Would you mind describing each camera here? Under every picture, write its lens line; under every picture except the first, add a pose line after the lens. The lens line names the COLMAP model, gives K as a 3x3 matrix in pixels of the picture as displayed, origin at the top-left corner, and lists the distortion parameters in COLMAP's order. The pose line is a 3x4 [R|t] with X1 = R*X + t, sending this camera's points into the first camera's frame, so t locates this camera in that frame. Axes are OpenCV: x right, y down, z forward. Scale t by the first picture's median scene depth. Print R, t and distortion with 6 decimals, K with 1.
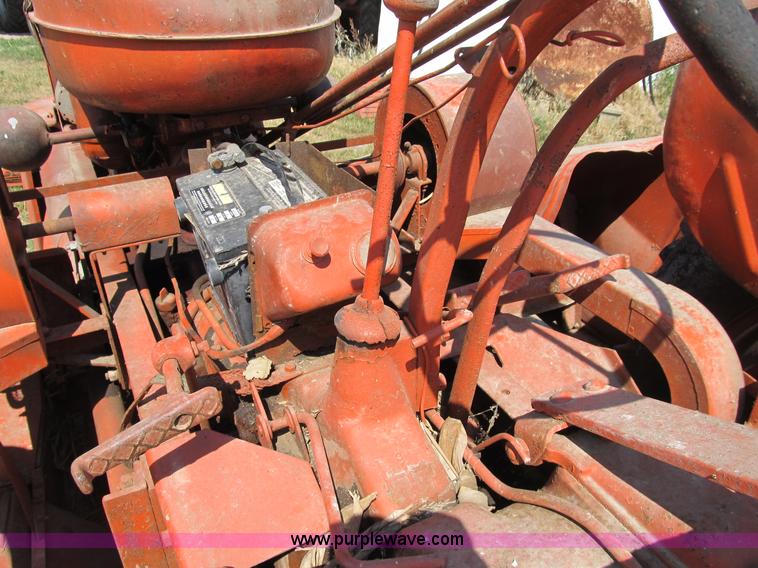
lens RADIAL K [[618.5, 0, 385.0], [0, 618.5, 283.4], [0, 0, 1]] dist [-0.062489, 0.025265]
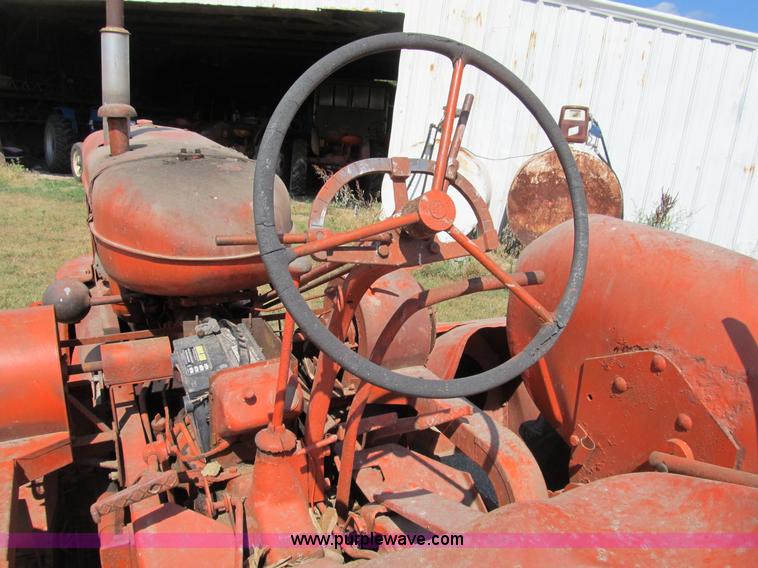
lens RADIAL K [[618.5, 0, 383.8], [0, 618.5, 287.5], [0, 0, 1]] dist [-0.062489, 0.025265]
pose [[0.998917, 0.040760, -0.022422, 0.222714], [-0.044636, 0.975553, -0.215184, 0.005499], [0.013103, 0.215952, 0.976316, -0.538456]]
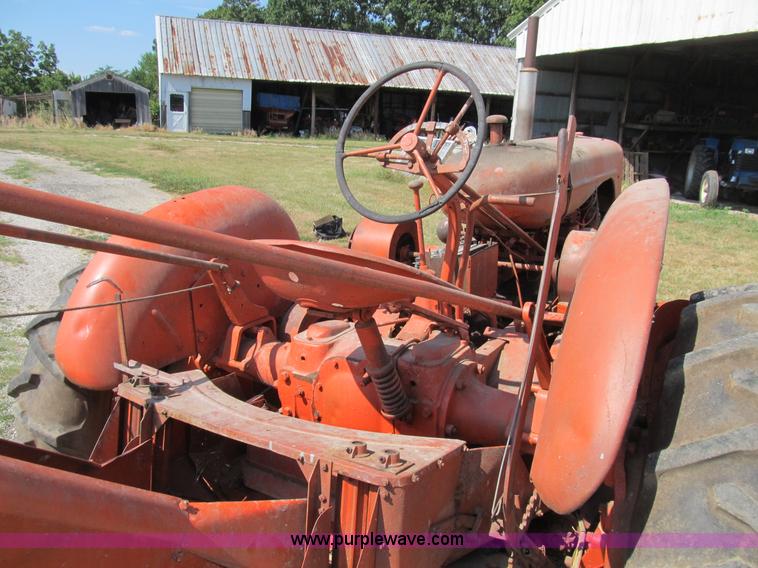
lens RADIAL K [[618.5, 0, 369.3], [0, 618.5, 282.5], [0, 0, 1]] dist [-0.062489, 0.025265]
pose [[0.472057, 0.198128, -0.859016, 1.920717], [-0.413936, 0.910137, -0.017553, 0.173319], [0.778344, 0.363863, 0.511648, -0.589752]]
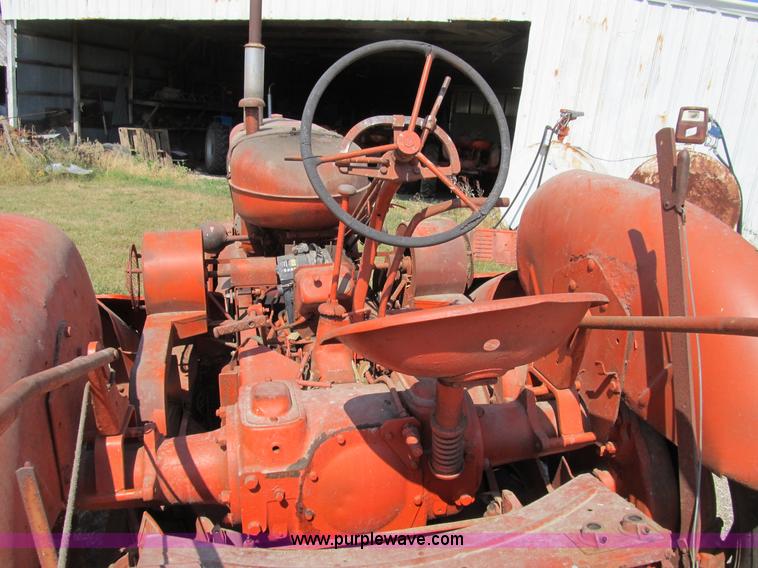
lens RADIAL K [[618.5, 0, 383.8], [0, 618.5, 284.4], [0, 0, 1]] dist [-0.062489, 0.025265]
pose [[0.967435, 0.085705, -0.238168, 0.600742], [-0.138226, 0.967127, -0.213448, 0.367069], [0.212045, 0.239418, 0.947479, -1.054380]]
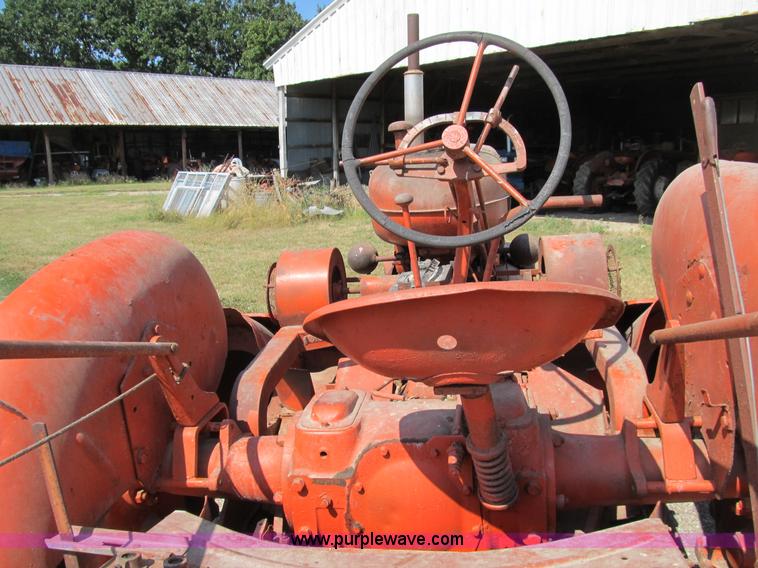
lens RADIAL K [[618.5, 0, 370.5], [0, 618.5, 288.8], [0, 0, 1]] dist [-0.062489, 0.025265]
pose [[0.777240, 0.069088, -0.625400, 1.029634], [-0.229605, 0.956555, -0.179679, 0.327261], [0.585816, 0.283249, 0.759335, -0.775383]]
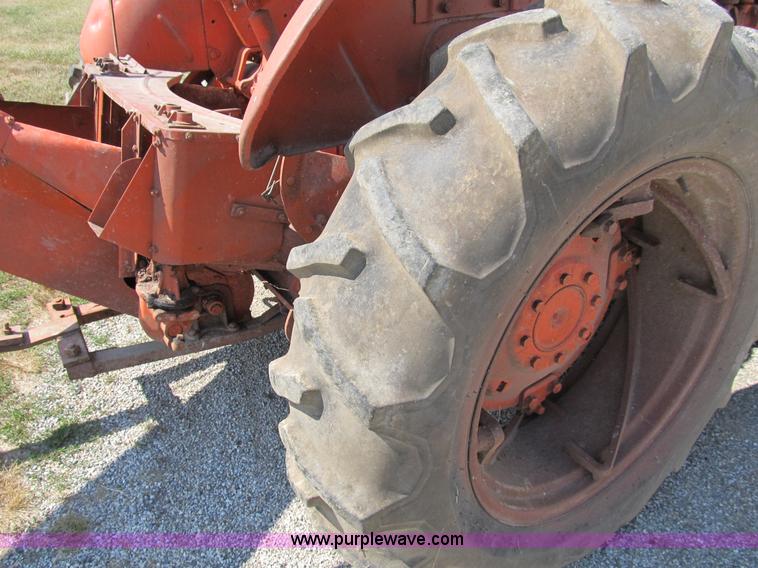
lens RADIAL K [[618.5, 0, 372.1], [0, 618.5, 274.0], [0, 0, 1]] dist [-0.062489, 0.025265]
pose [[0.046246, 0.466195, -0.883472, 2.282257], [-0.494924, 0.778929, 0.385123, 0.005584], [0.867705, 0.419441, 0.266753, 0.468909]]
